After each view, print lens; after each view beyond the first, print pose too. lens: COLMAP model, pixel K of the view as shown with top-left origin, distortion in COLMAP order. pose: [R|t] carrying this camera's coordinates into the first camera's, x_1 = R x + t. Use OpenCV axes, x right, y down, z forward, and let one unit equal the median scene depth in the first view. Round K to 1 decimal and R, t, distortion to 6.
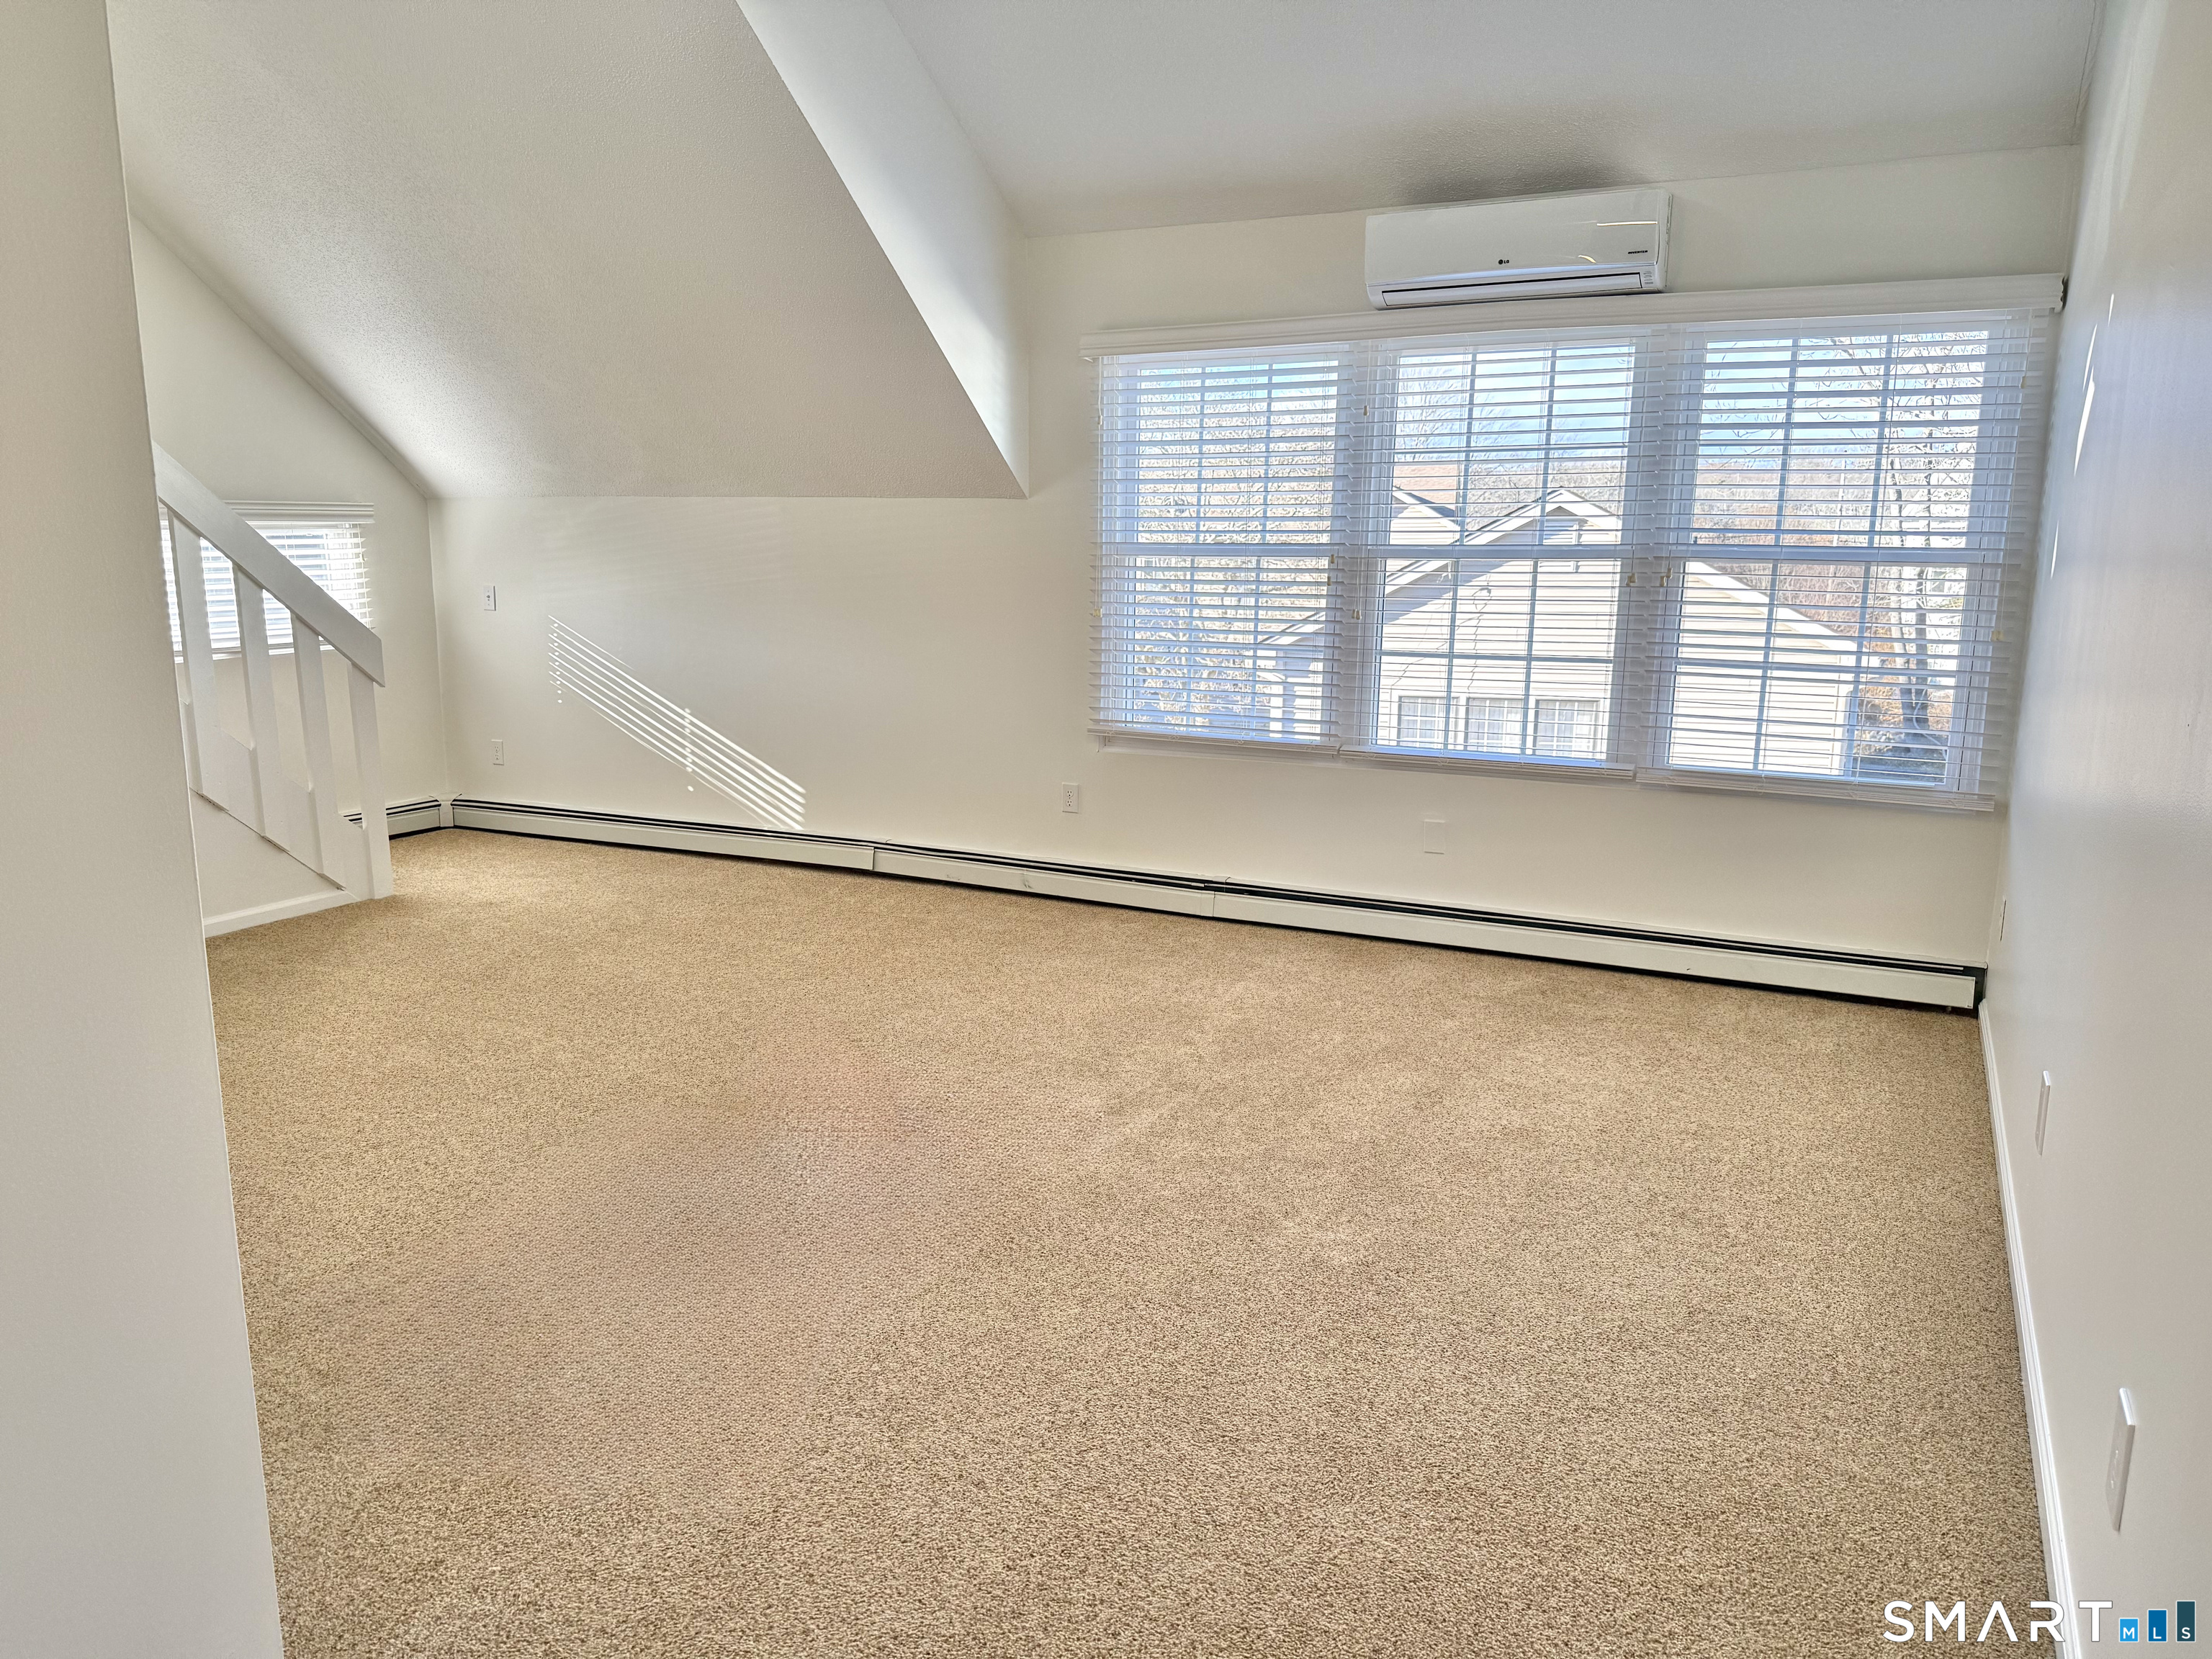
lens RADIAL K [[1541.1, 0, 1123.3], [0, 1541.1, 831.9], [0, 0, 1]] dist [0.021116, -0.020122]
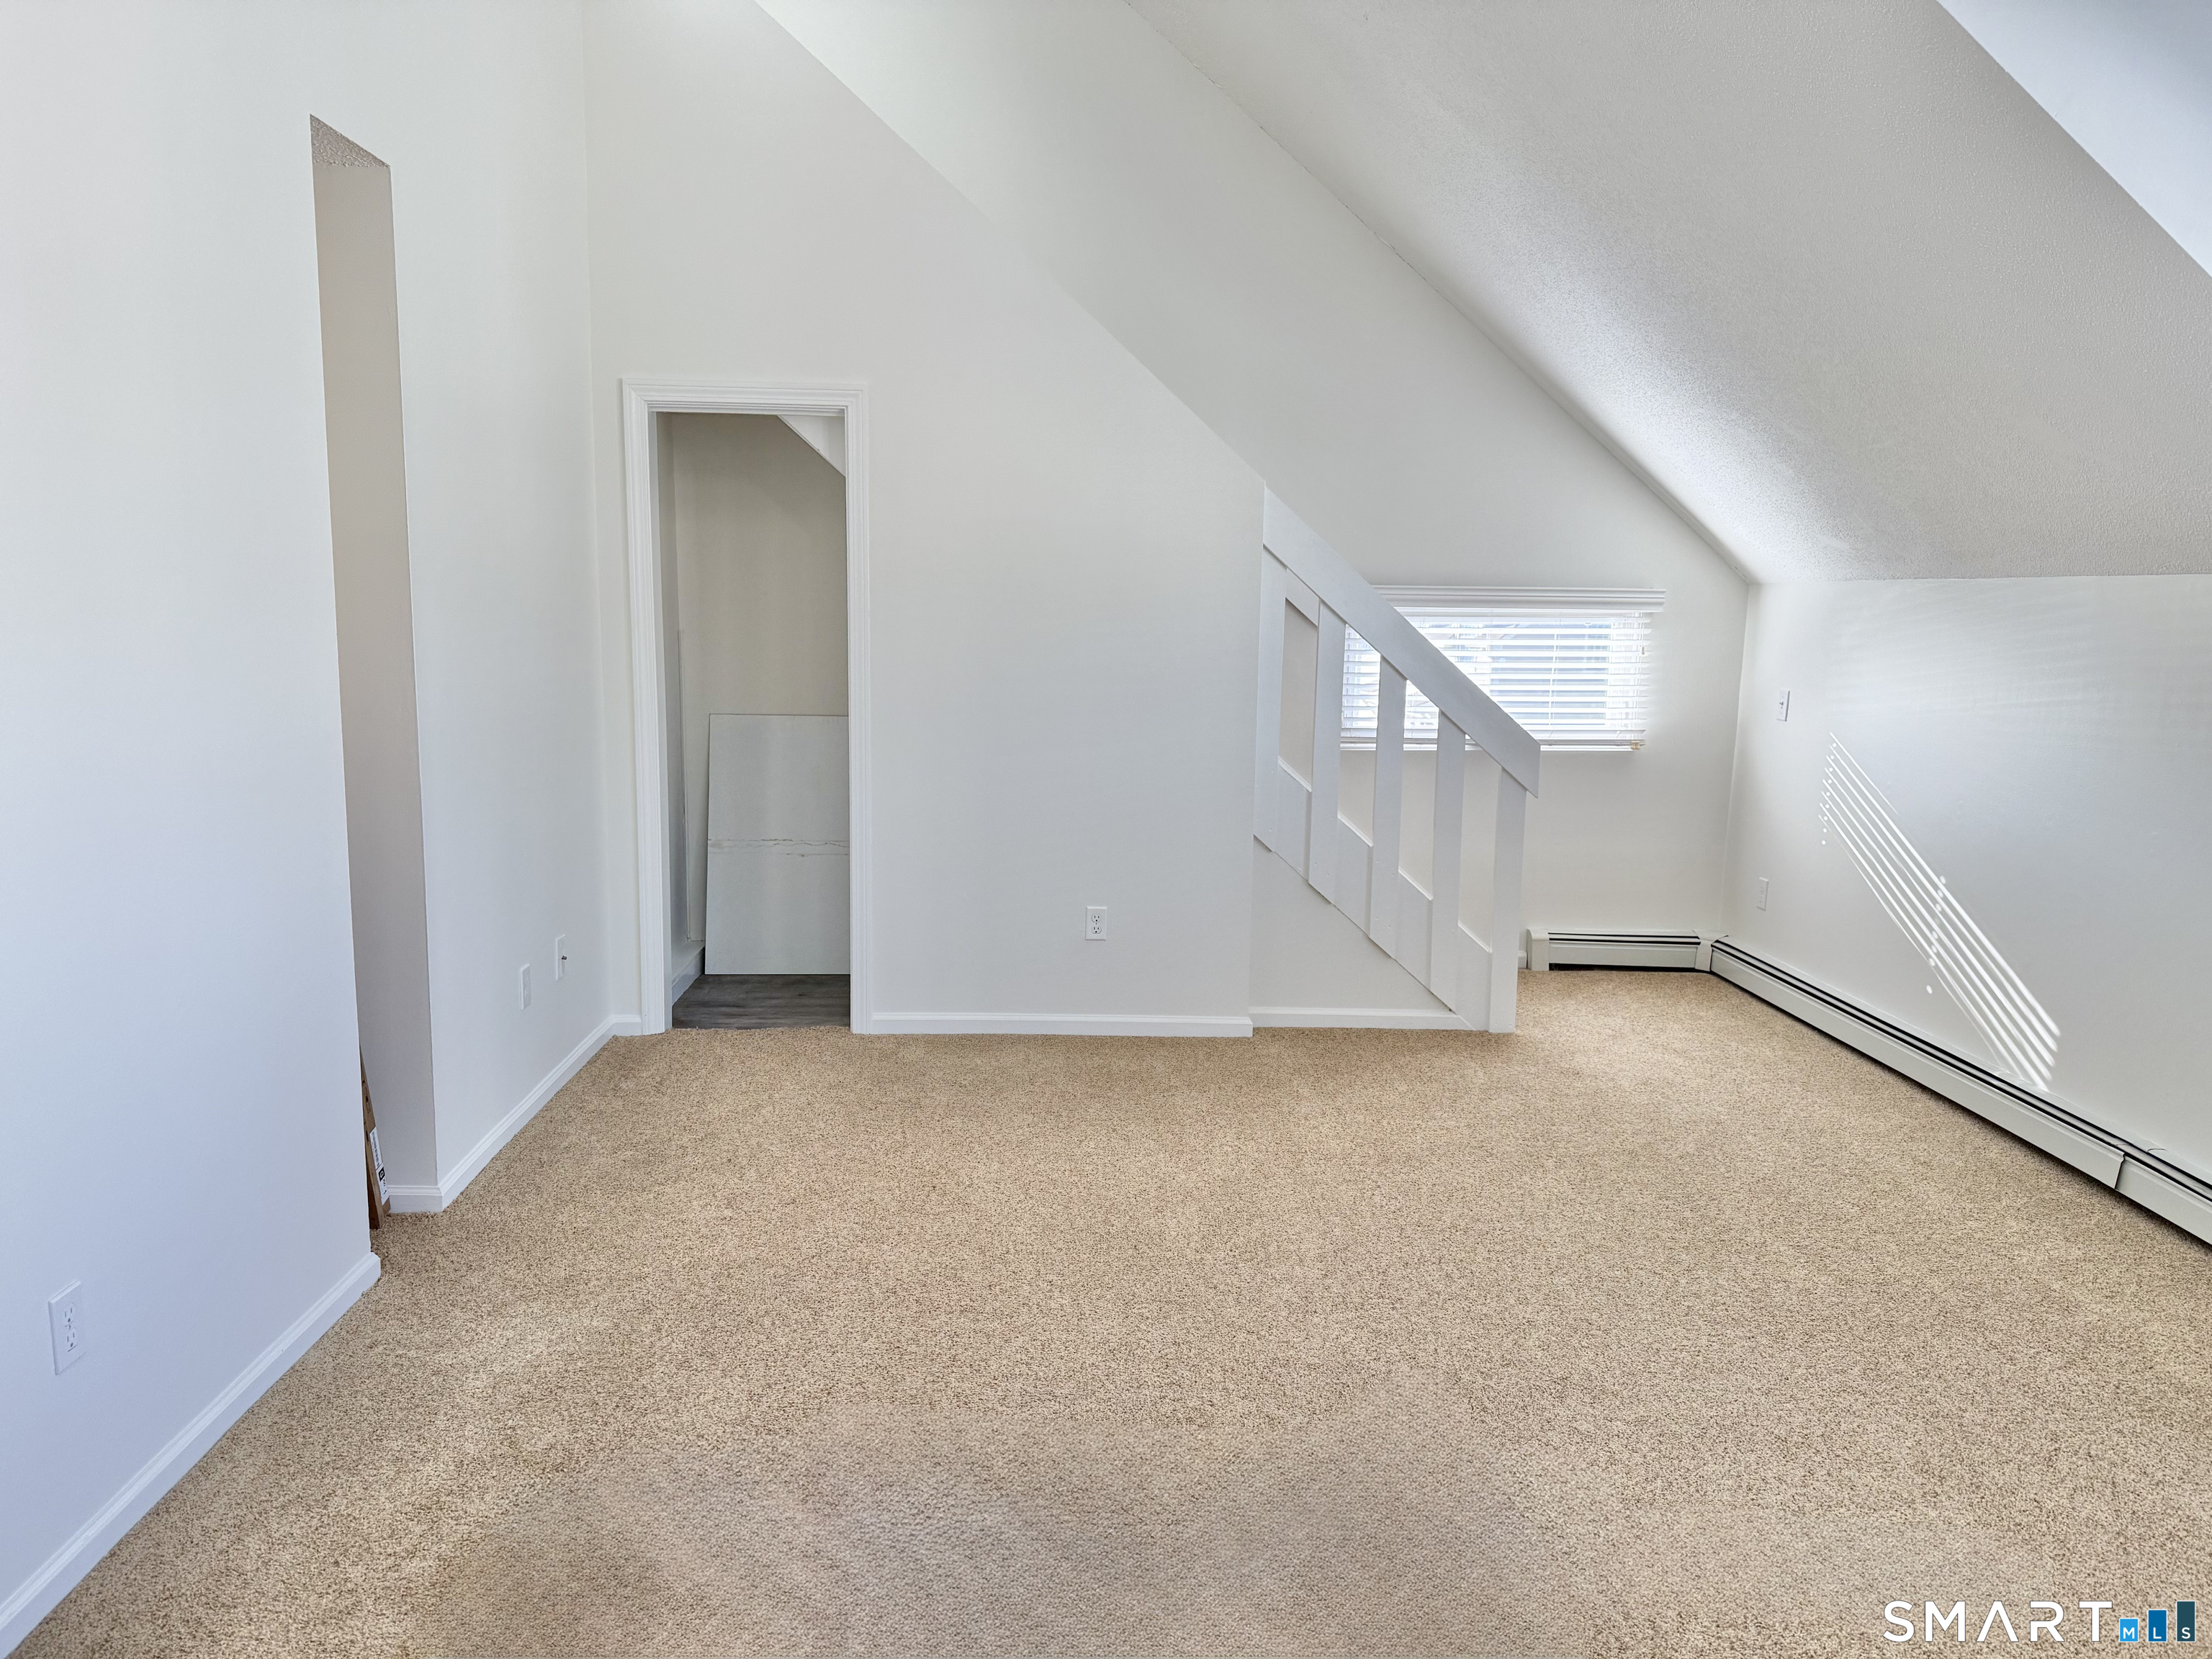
lens RADIAL K [[1541.1, 0, 1099.7], [0, 1541.1, 833.0], [0, 0, 1]] dist [0.021116, -0.020122]
pose [[0.465546, 0.134489, -0.874746, 0.170495], [-0.186085, 0.981166, 0.051815, -0.073343], [0.865240, 0.138654, 0.481804, 0.372068]]
